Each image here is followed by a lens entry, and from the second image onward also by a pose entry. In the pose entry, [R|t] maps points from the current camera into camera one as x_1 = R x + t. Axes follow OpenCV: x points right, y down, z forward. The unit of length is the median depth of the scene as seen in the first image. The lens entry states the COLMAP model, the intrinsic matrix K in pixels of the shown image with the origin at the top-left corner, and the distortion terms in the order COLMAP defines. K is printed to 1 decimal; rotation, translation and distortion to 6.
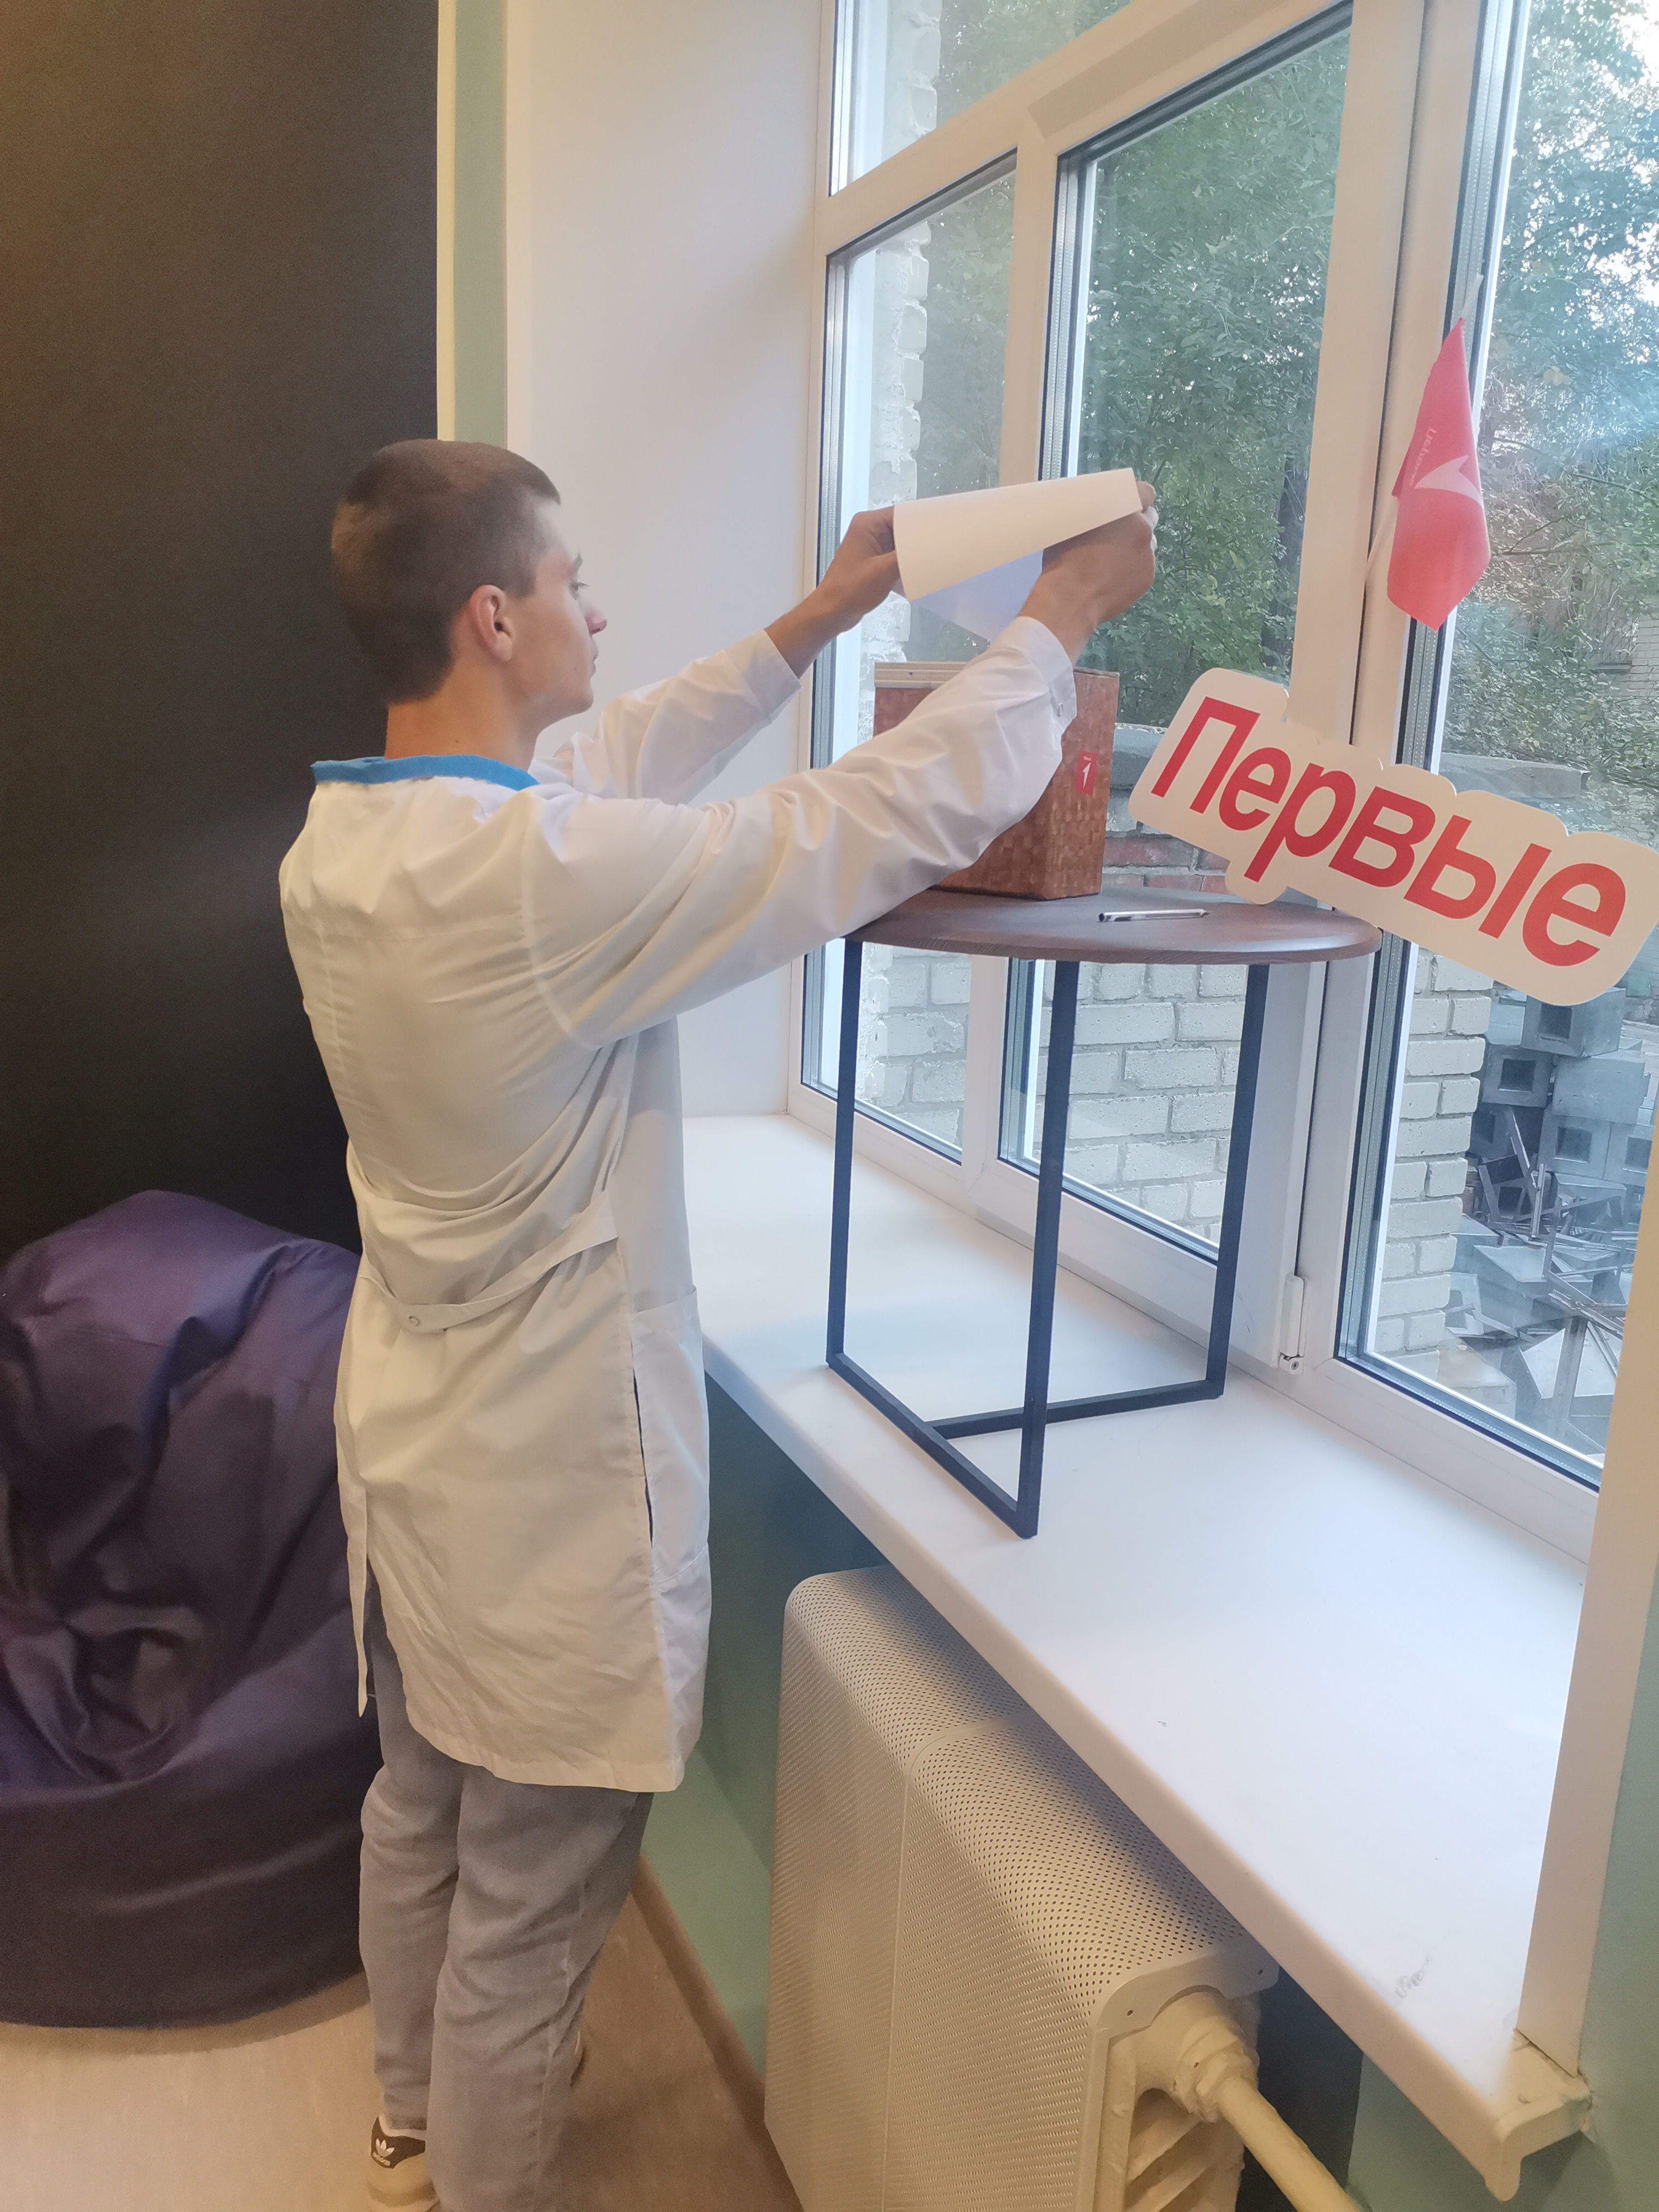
lens RADIAL K [[1640.0, 0, 829.5], [0, 1640.0, 1106.0], [0, 0, 1]] dist [-0.003435, 0.002024]
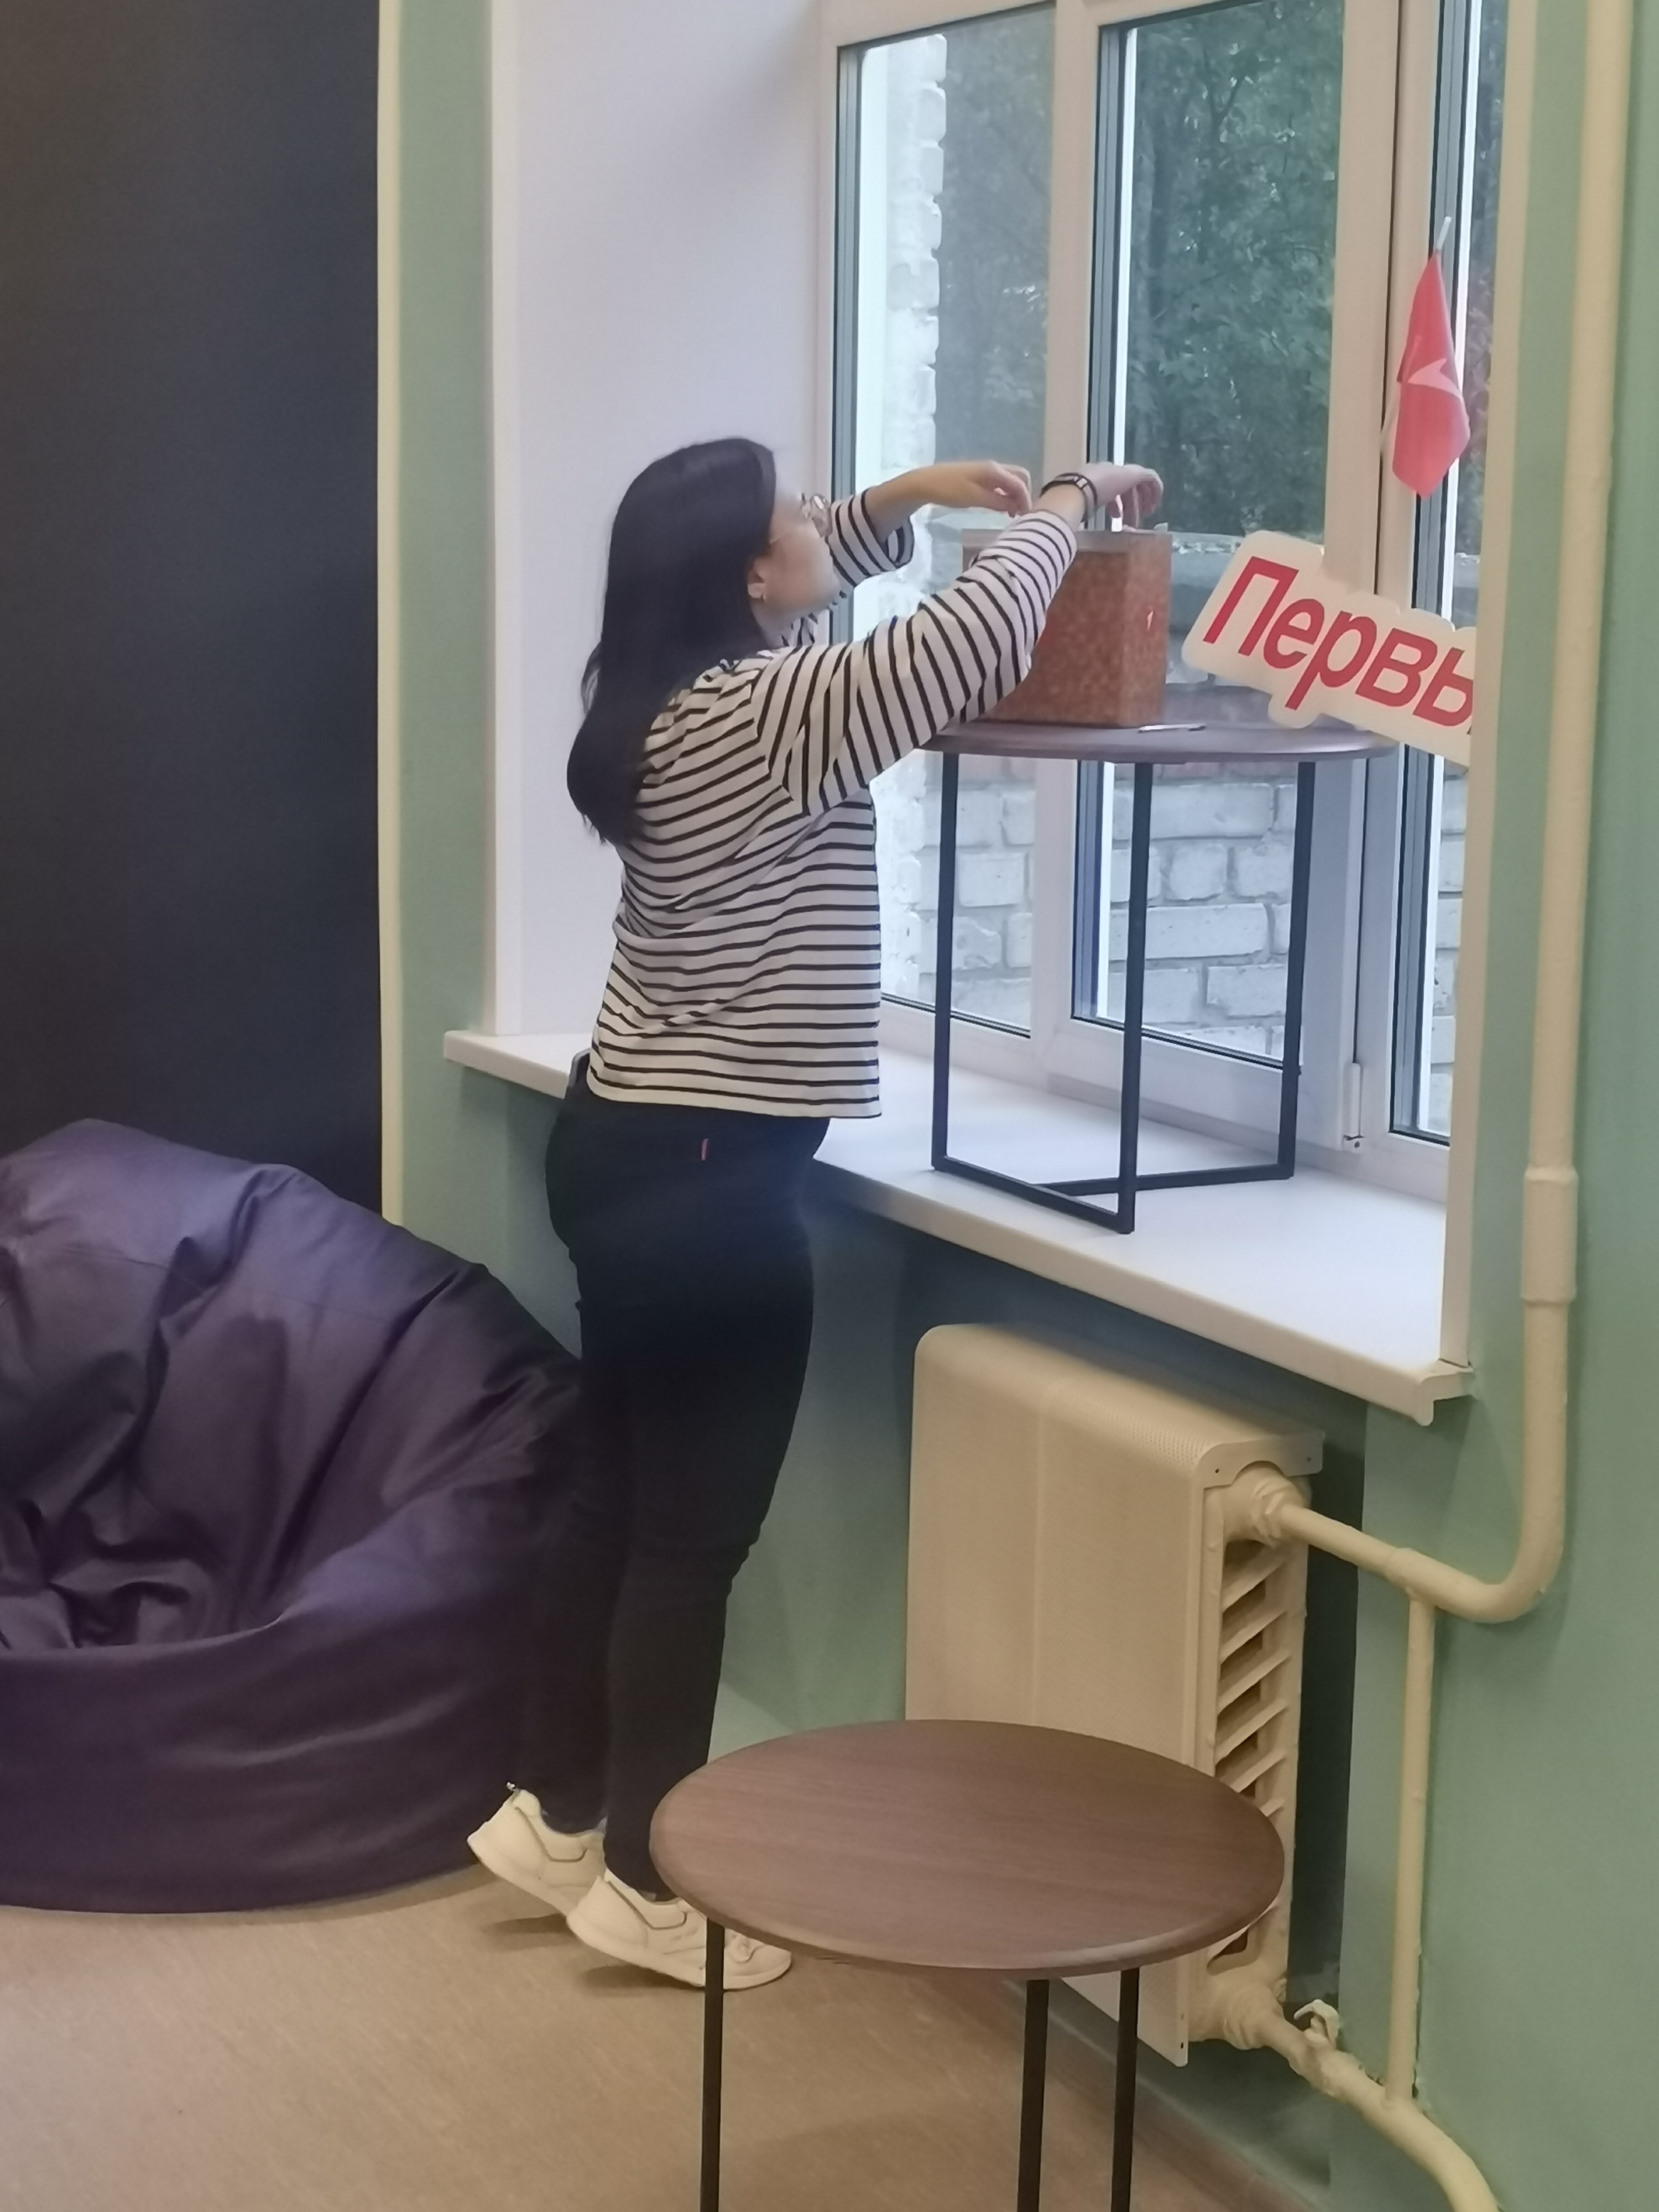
lens RADIAL K [[3515.0, 0, 829.5], [0, 3515.0, 1106.0], [0, 0, 1]] dist [0.183260, -0.110280]
pose [[0.997359, -0.033301, 0.064547, -0.225143], [0.036972, 0.997716, -0.056539, 0.253633], [-0.062517, 0.058776, 0.996312, -1.356691]]
